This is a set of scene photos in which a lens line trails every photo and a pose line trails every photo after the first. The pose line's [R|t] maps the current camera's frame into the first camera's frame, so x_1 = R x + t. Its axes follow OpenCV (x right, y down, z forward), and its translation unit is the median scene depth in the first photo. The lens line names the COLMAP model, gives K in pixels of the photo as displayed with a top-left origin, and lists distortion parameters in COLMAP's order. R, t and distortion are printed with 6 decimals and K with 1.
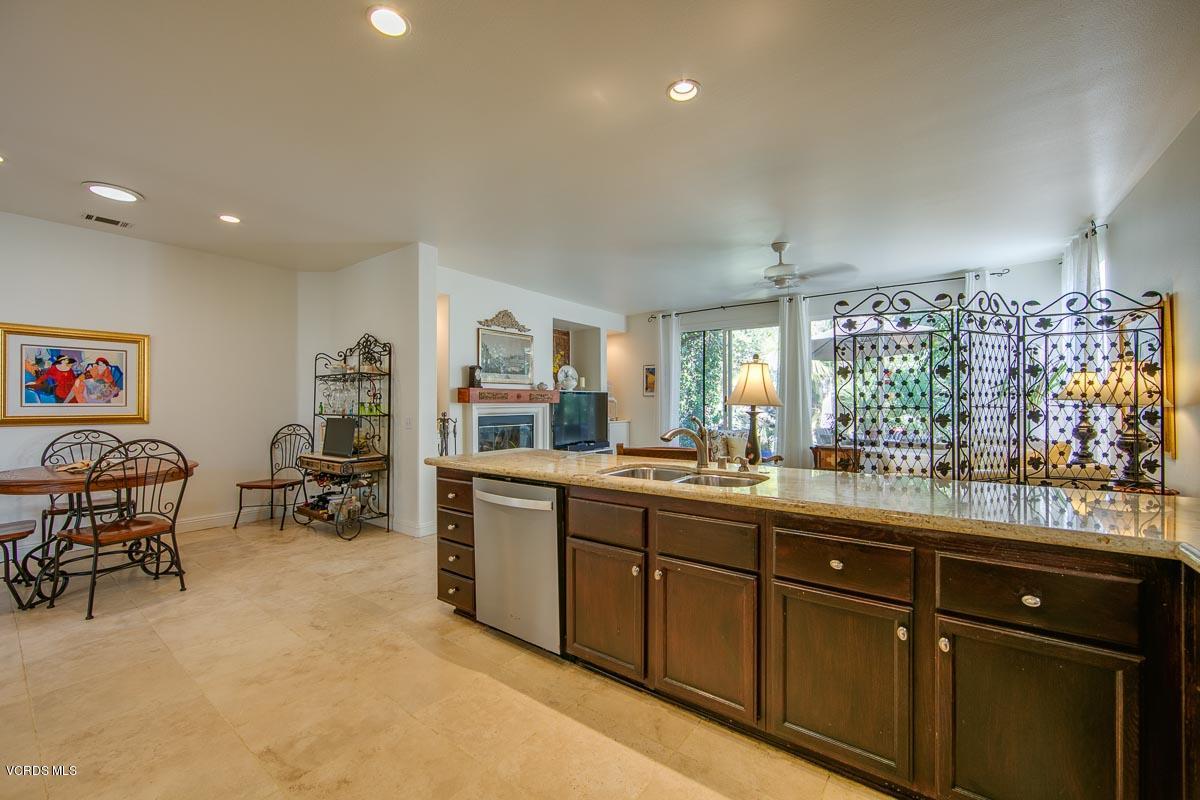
lens RADIAL K [[482.5, 0, 582.8], [0, 482.5, 401.6], [0, 0, 1]] dist [-0.010428, 0.001475]
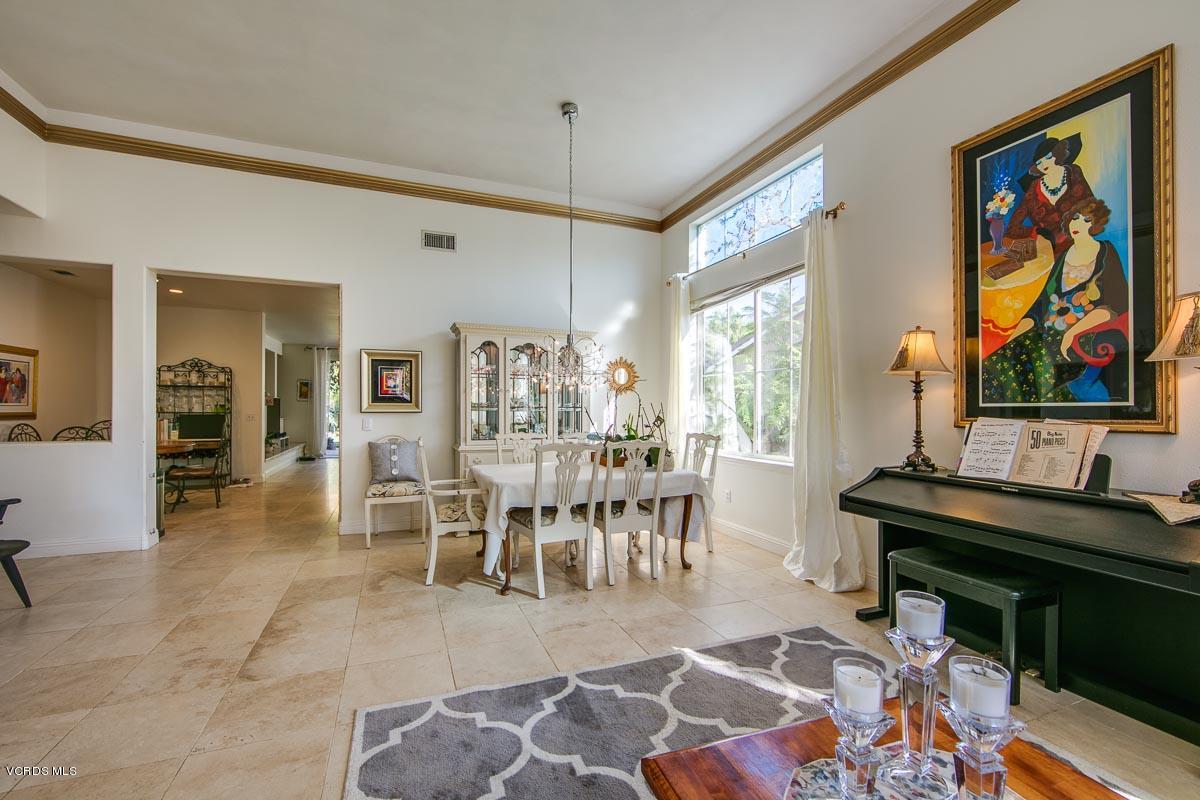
lens RADIAL K [[482.5, 0, 580.5], [0, 482.5, 410.6], [0, 0, 1]] dist [-0.010428, 0.001475]
pose [[0.538449, -0.000415, 0.842658, -2.337363], [-0.009688, 0.999931, 0.006683, -0.000789], [-0.842602, -0.011762, 0.538408, -1.791209]]
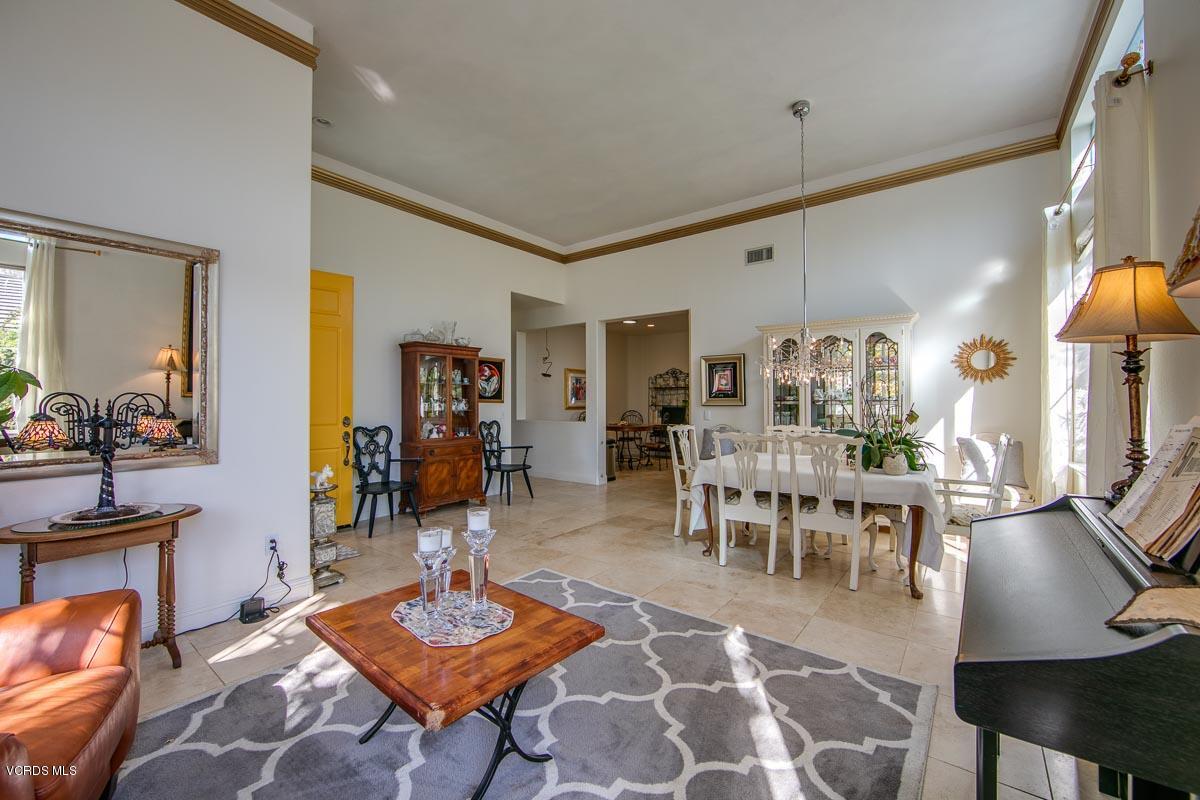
lens RADIAL K [[482.5, 0, 601.7], [0, 482.5, 401.3], [0, 0, 1]] dist [-0.010428, 0.001475]
pose [[0.999739, -0.001305, -0.022823, -1.582389], [0.001415, 0.999988, 0.004776, -0.007913], [0.022816, -0.004807, 0.999728, -2.588253]]
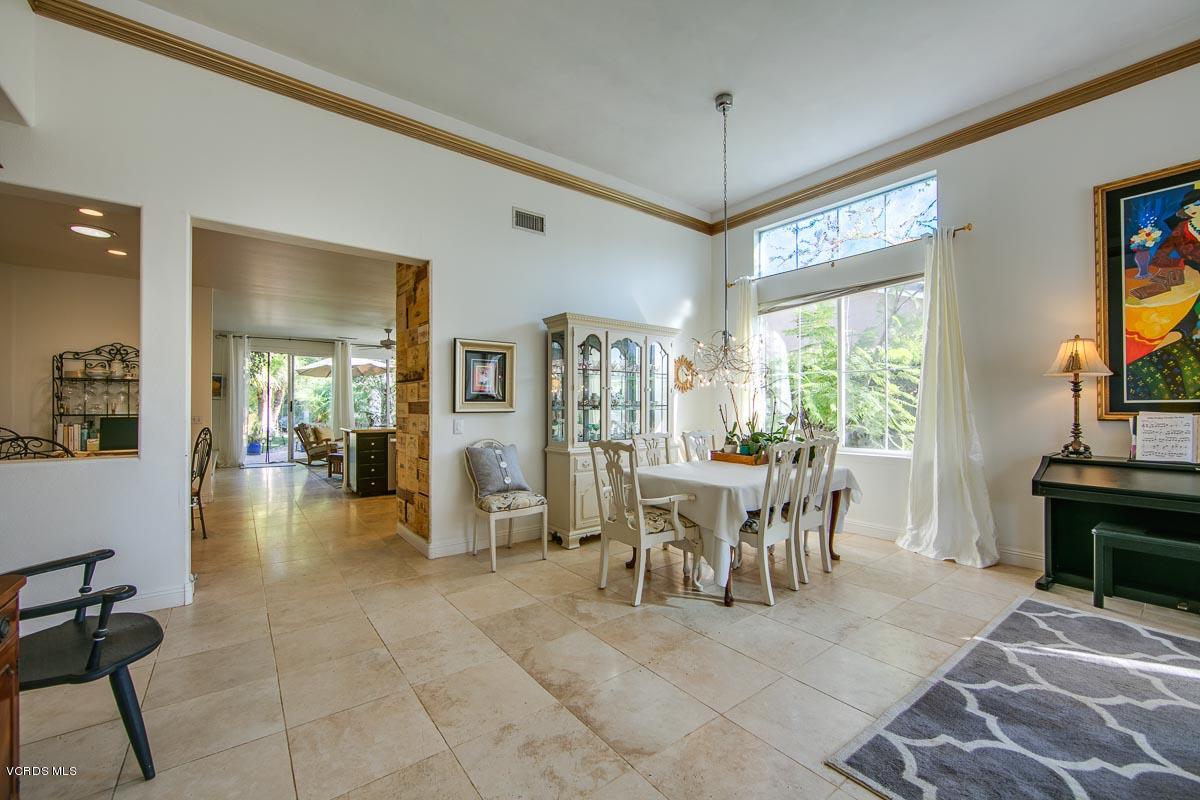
lens RADIAL K [[474.2, 0, 585.9], [0, 474.2, 405.6], [0, 0, 1]] dist [-0.010002, 0.001516]
pose [[0.287681, 0.002830, 0.957722, -2.629563], [-0.004263, 0.999990, -0.001675, 0.005571], [-0.957717, -0.003601, 0.287690, -0.824210]]
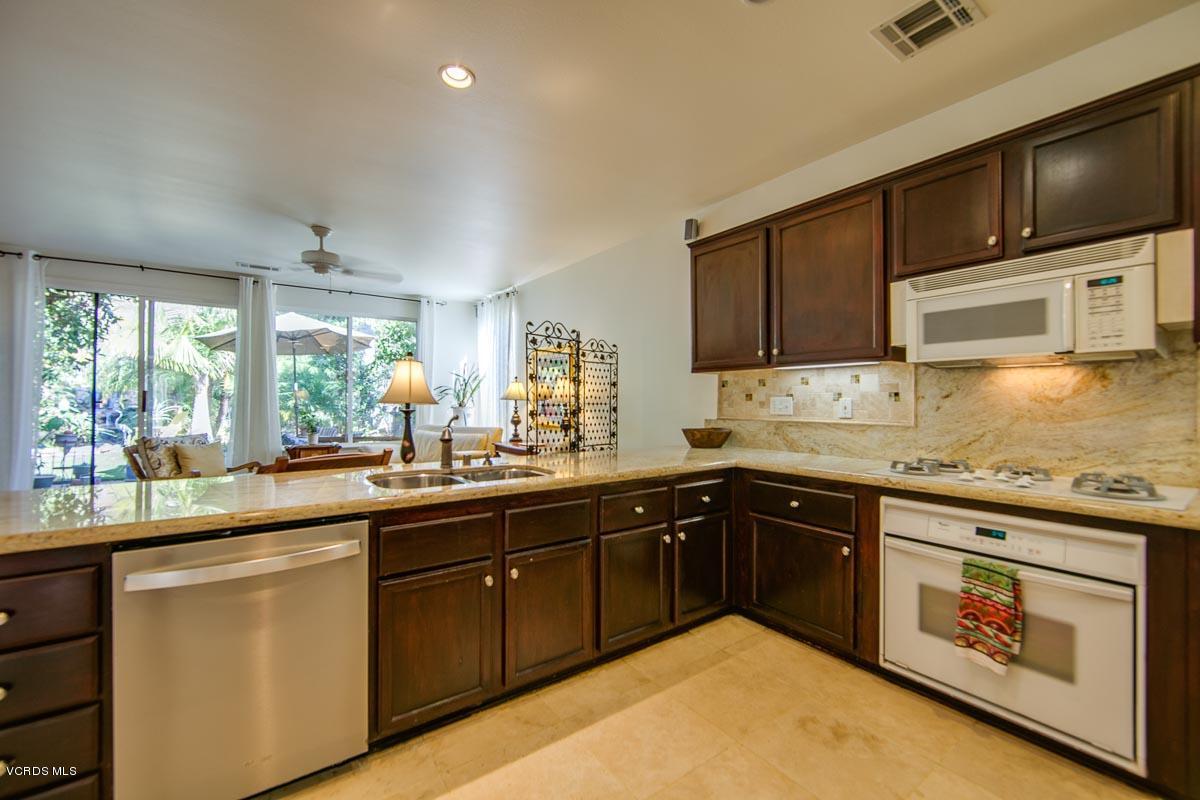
lens RADIAL K [[482.5, 0, 603.0], [0, 482.5, 392.9], [0, 0, 1]] dist [-0.010428, 0.001475]
pose [[0.285407, 0.019684, 0.958204, -0.625118], [-0.006908, 0.999805, -0.018481, 0.001710], [-0.958381, -0.001345, 0.285488, 0.444590]]
